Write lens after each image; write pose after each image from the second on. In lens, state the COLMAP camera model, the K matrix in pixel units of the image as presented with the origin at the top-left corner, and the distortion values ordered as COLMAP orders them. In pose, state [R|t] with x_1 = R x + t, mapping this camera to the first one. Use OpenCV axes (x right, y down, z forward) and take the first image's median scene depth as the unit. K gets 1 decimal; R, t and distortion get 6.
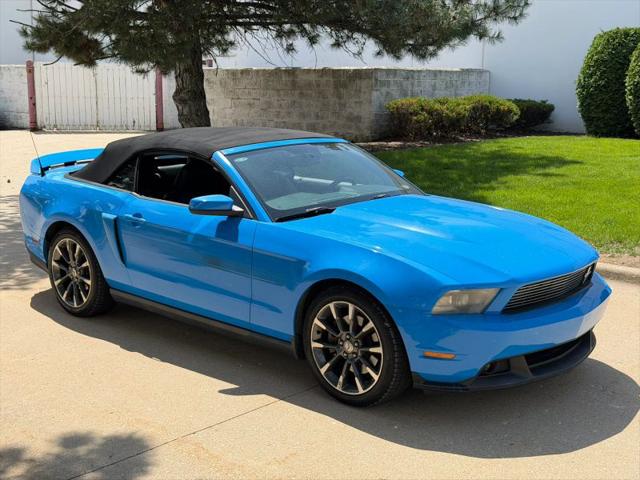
lens RADIAL K [[873.0, 0, 320.0], [0, 873.0, 240.0], [0, 0, 1]] dist [0.175693, -0.423088]
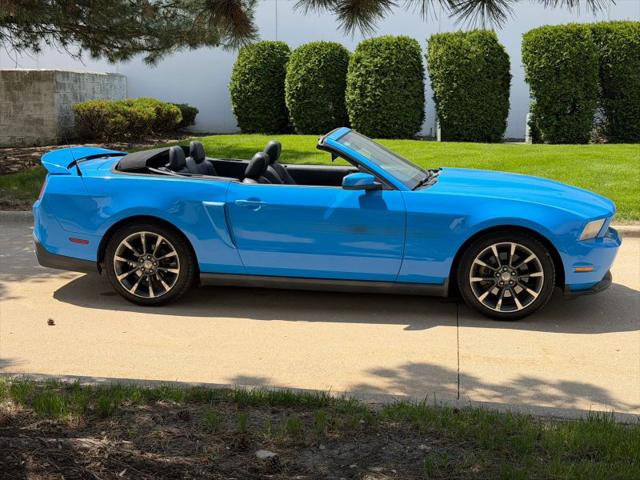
lens RADIAL K [[873.0, 0, 320.0], [0, 873.0, 240.0], [0, 0, 1]] dist [0.175693, -0.423088]
pose [[0.825560, -0.095491, 0.556176, -0.686618], [0.100470, 0.994704, 0.021650, 0.007046], [-0.555298, 0.038006, 0.830783, 0.033702]]
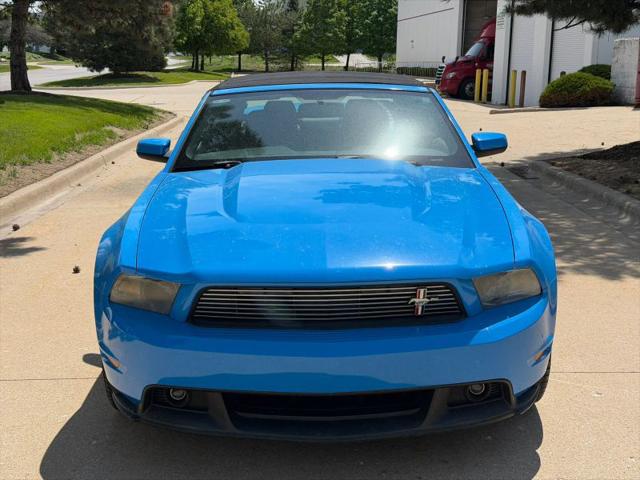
lens RADIAL K [[875.6, 0, 331.1], [0, 875.6, 237.2], [0, 0, 1]] dist [0.152466, -0.362676]
pose [[0.689967, 0.131896, -0.711723, 0.521986], [-0.123146, 0.990314, 0.064142, -0.025657], [0.713289, 0.043390, 0.699526, 0.419514]]
